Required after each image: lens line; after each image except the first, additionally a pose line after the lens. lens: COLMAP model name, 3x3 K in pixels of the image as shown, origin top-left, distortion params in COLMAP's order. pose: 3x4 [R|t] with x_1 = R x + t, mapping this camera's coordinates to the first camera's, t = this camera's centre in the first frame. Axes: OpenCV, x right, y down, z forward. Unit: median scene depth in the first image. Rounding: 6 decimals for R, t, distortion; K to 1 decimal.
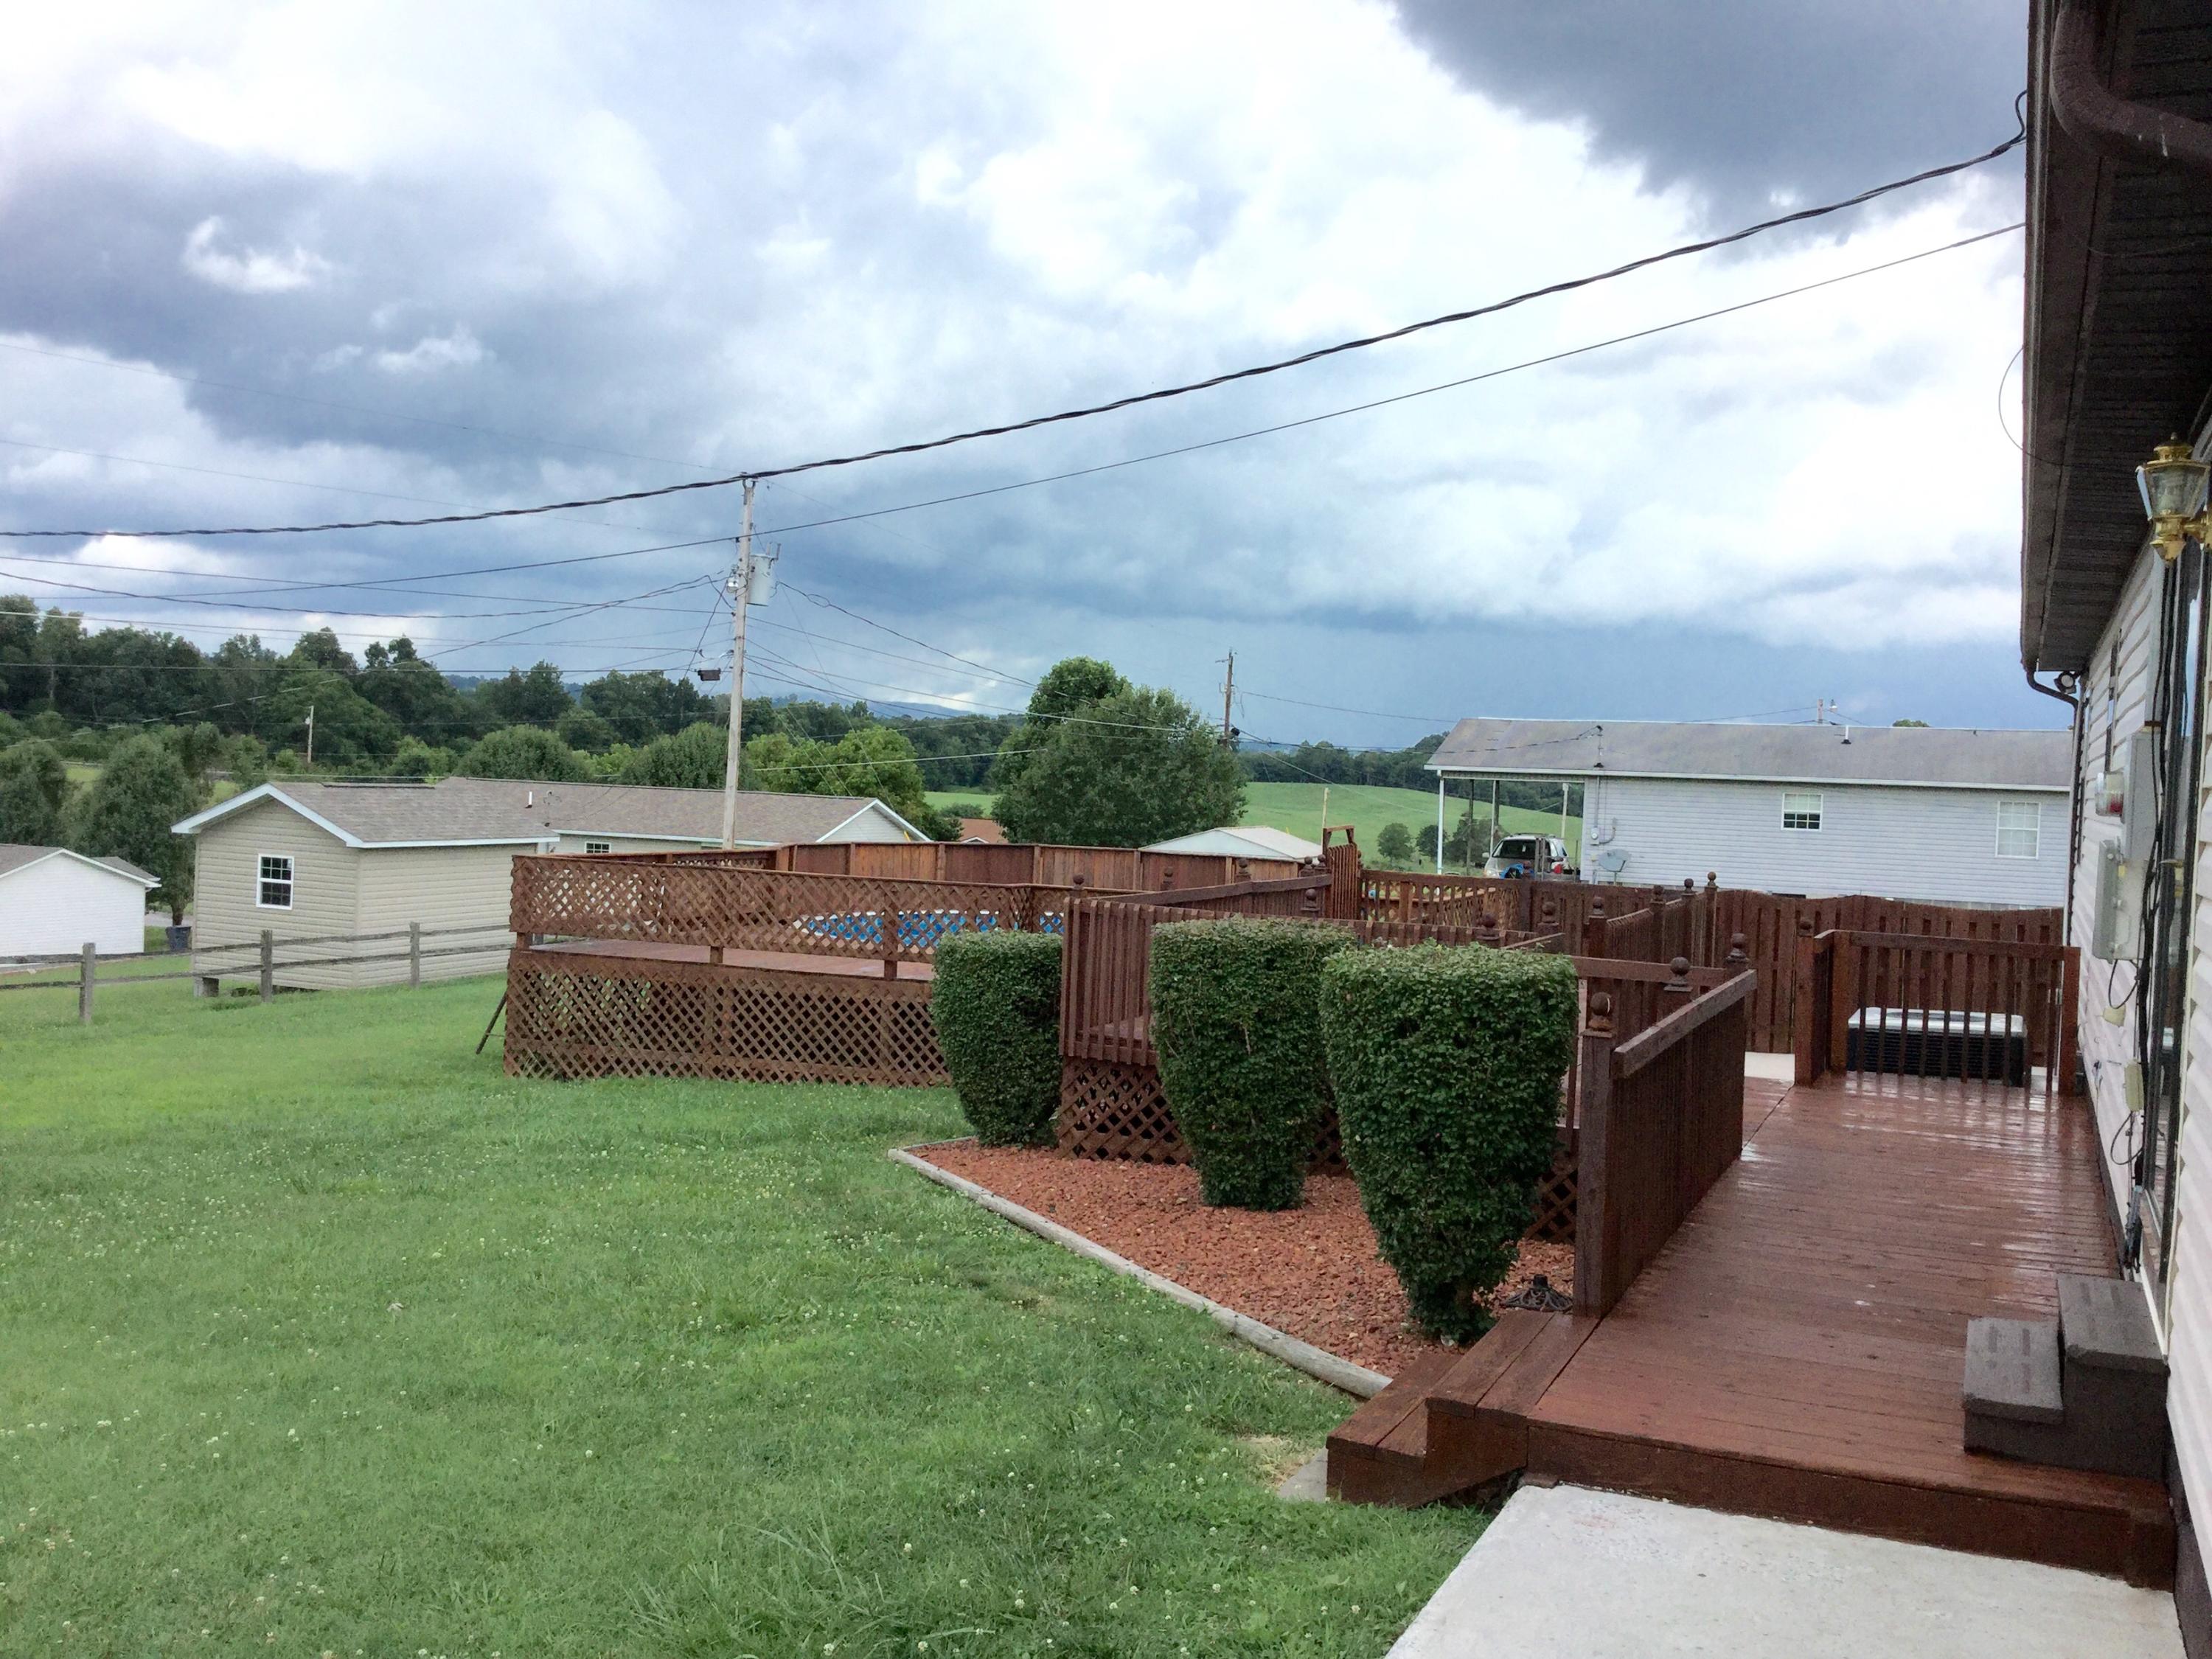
lens RADIAL K [[1991.1, 0, 1106.6], [0, 1991.1, 833.8], [0, 0, 1]] dist [0.143019, -0.273022]
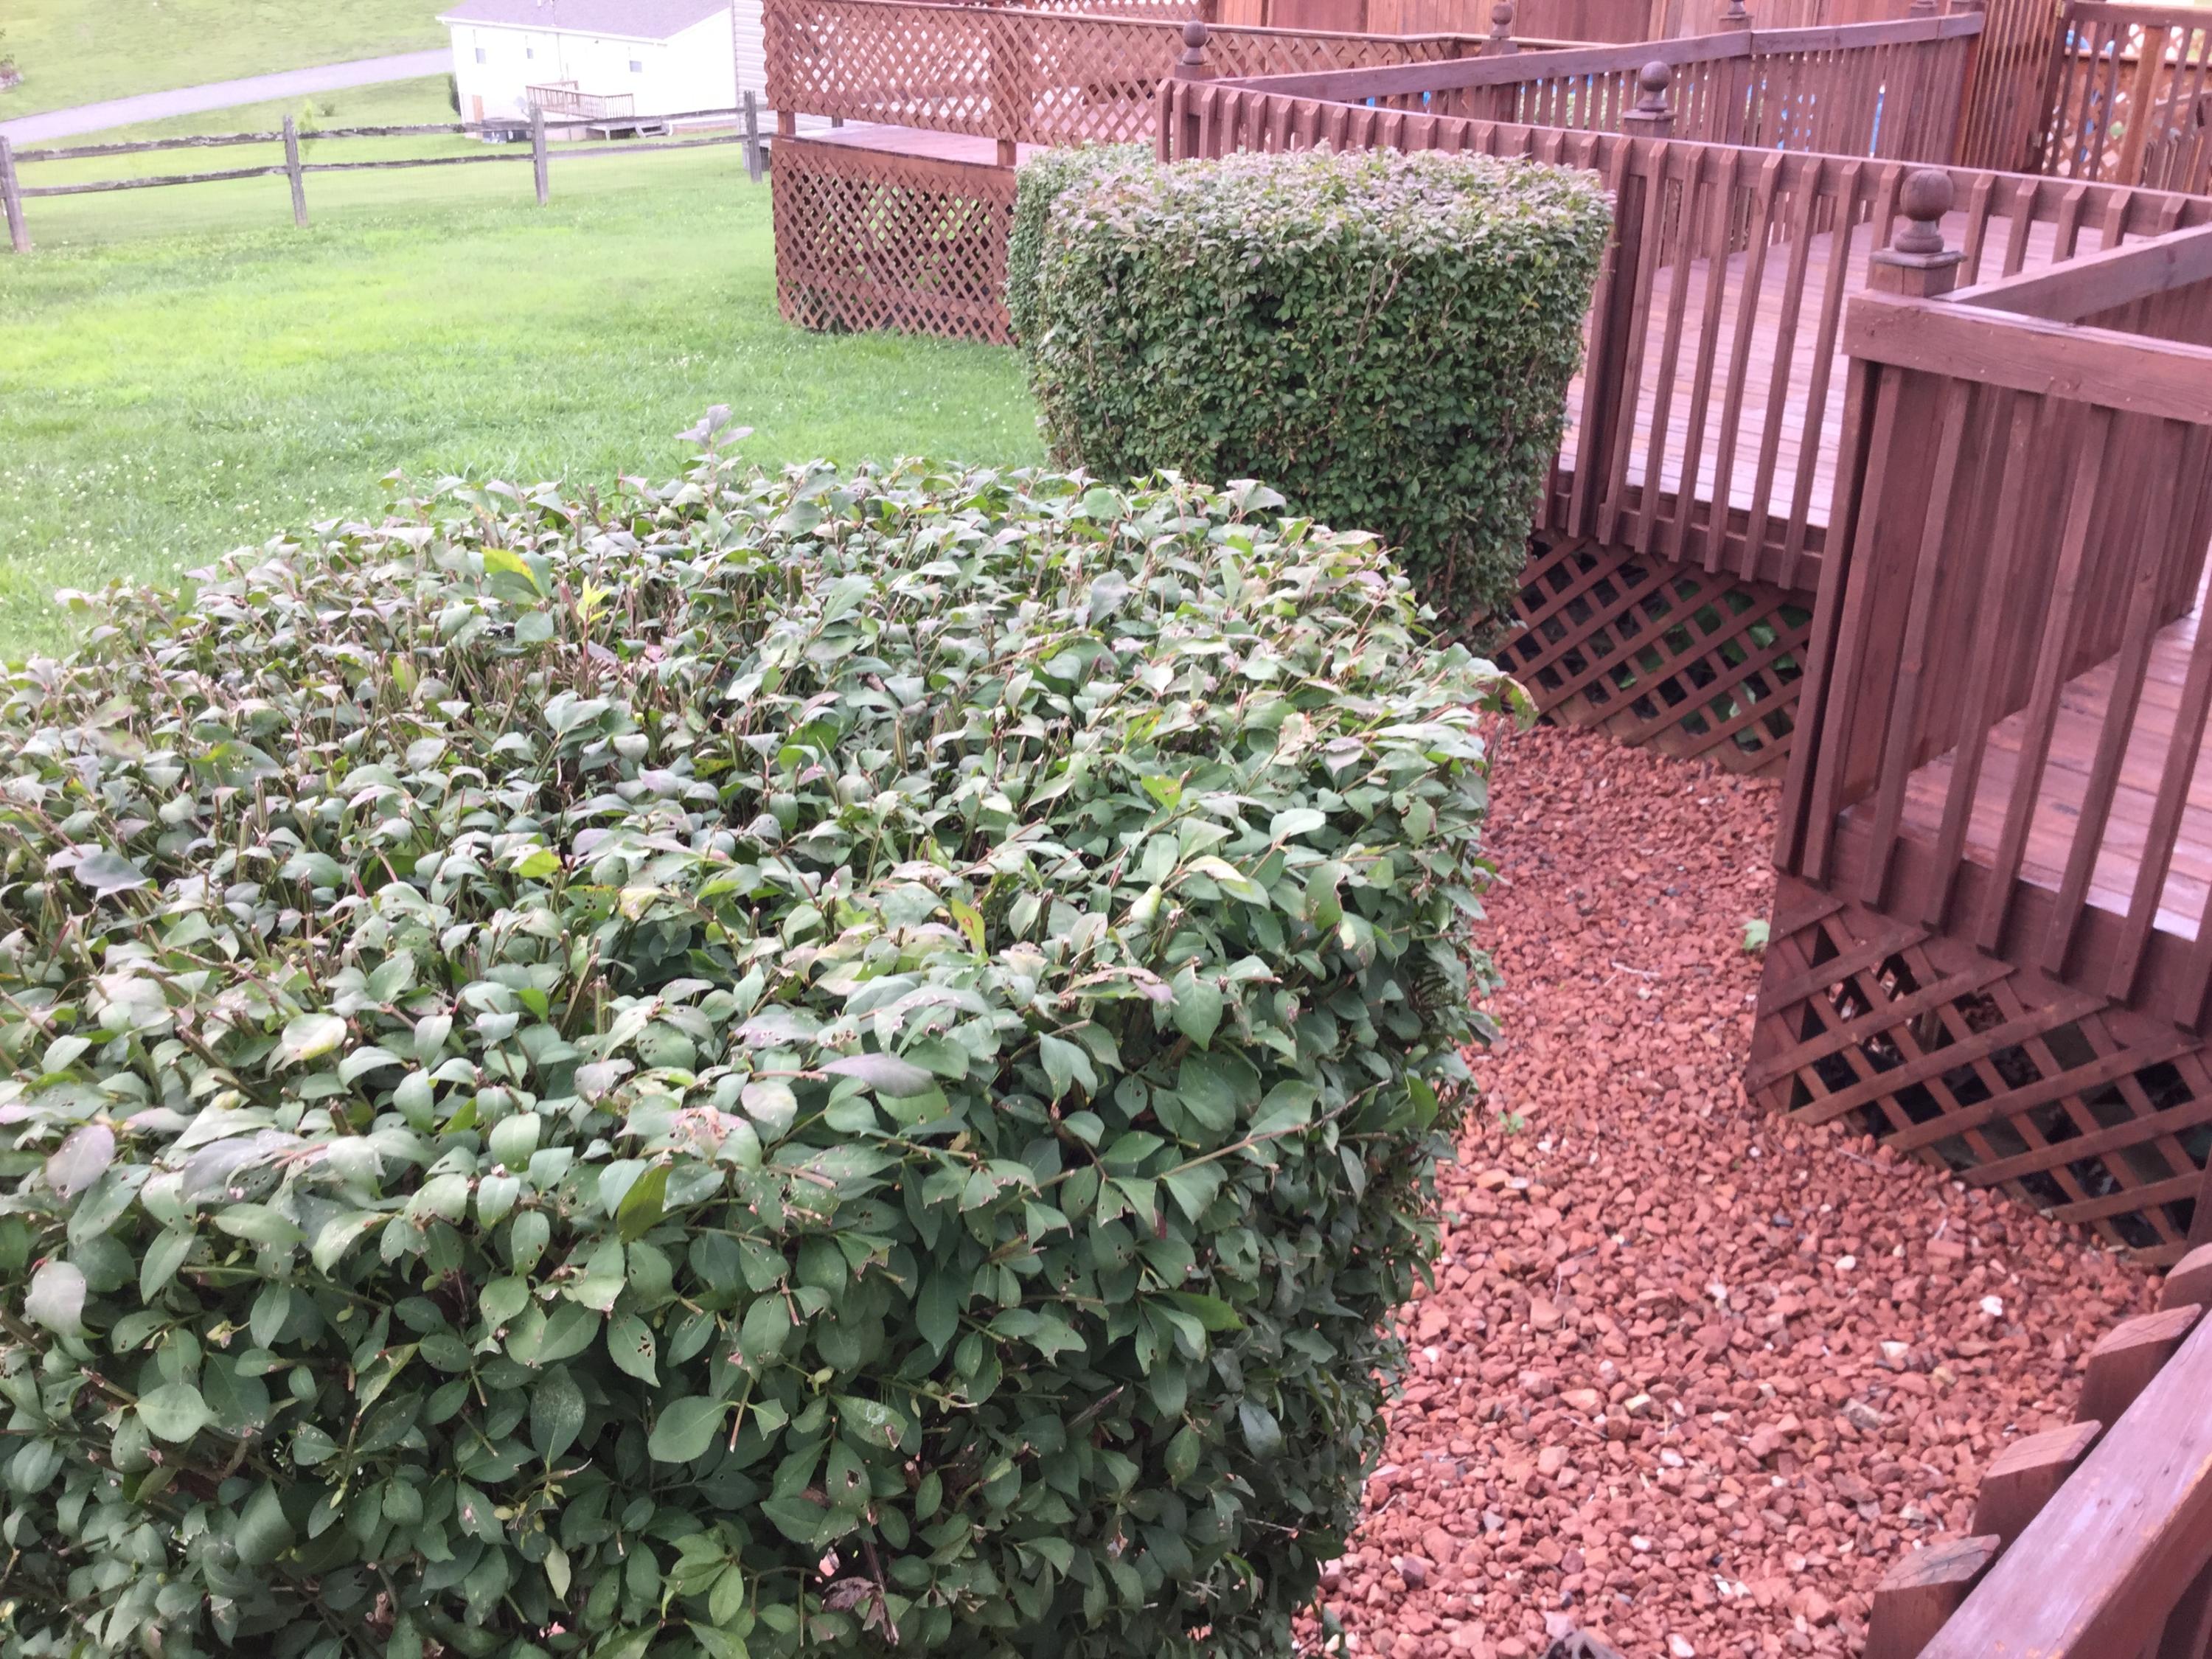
lens RADIAL K [[1999.4, 0, 1107.6], [0, 1999.4, 833.9], [0, 0, 1]] dist [0.170029, -0.379859]
pose [[0.927672, 0.132154, -0.349229, 0.101670], [0.015868, 0.920477, 0.390475, 0.005612], [0.373060, -0.367774, 0.851803, 0.343431]]
